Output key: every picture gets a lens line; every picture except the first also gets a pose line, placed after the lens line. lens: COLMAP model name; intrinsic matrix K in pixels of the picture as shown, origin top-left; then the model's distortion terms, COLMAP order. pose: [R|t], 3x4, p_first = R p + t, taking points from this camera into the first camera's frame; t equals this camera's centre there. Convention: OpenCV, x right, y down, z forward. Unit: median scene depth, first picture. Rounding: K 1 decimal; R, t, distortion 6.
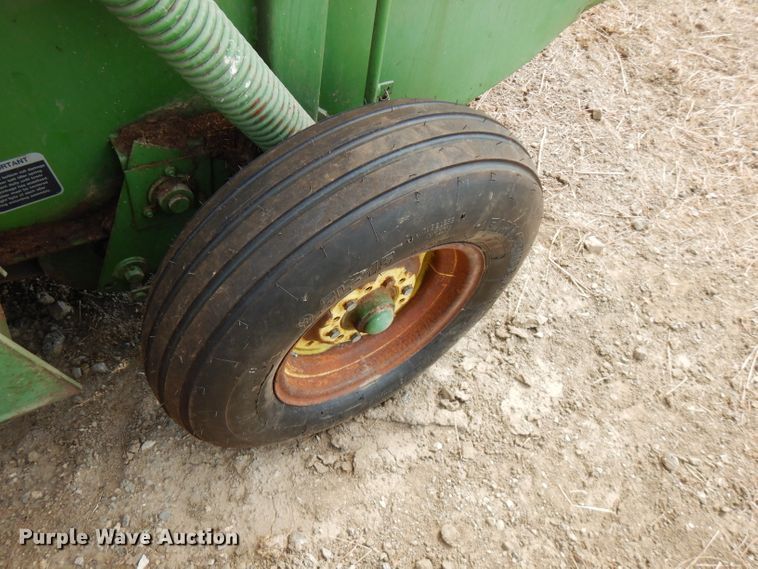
lens RADIAL K [[541.6, 0, 379.0], [0, 541.6, 284.5], [0, 0, 1]] dist [0.019149, -0.003358]
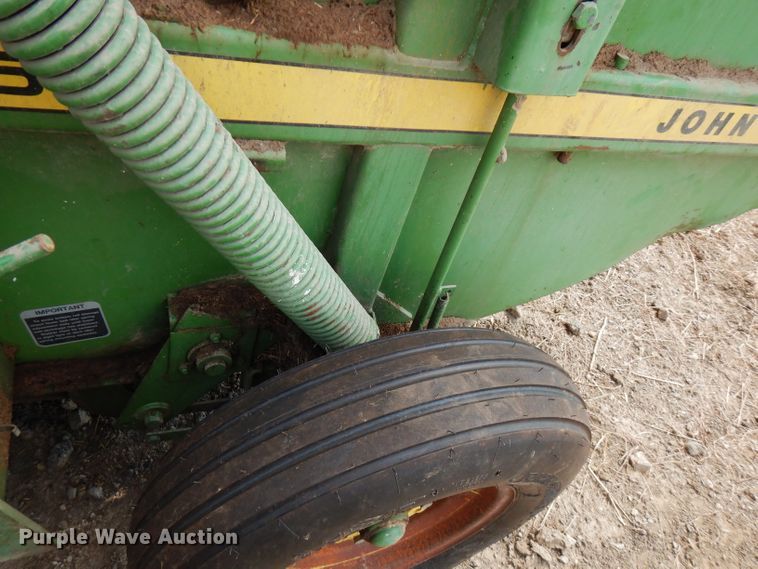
lens RADIAL K [[541.6, 0, 379.0], [0, 541.6, 284.5], [0, 0, 1]] dist [0.019149, -0.003358]
pose [[0.972145, 0.212956, -0.097898, -0.011853], [-0.227131, 0.959040, -0.169273, -0.147866], [0.057840, 0.186794, 0.980695, 0.018527]]
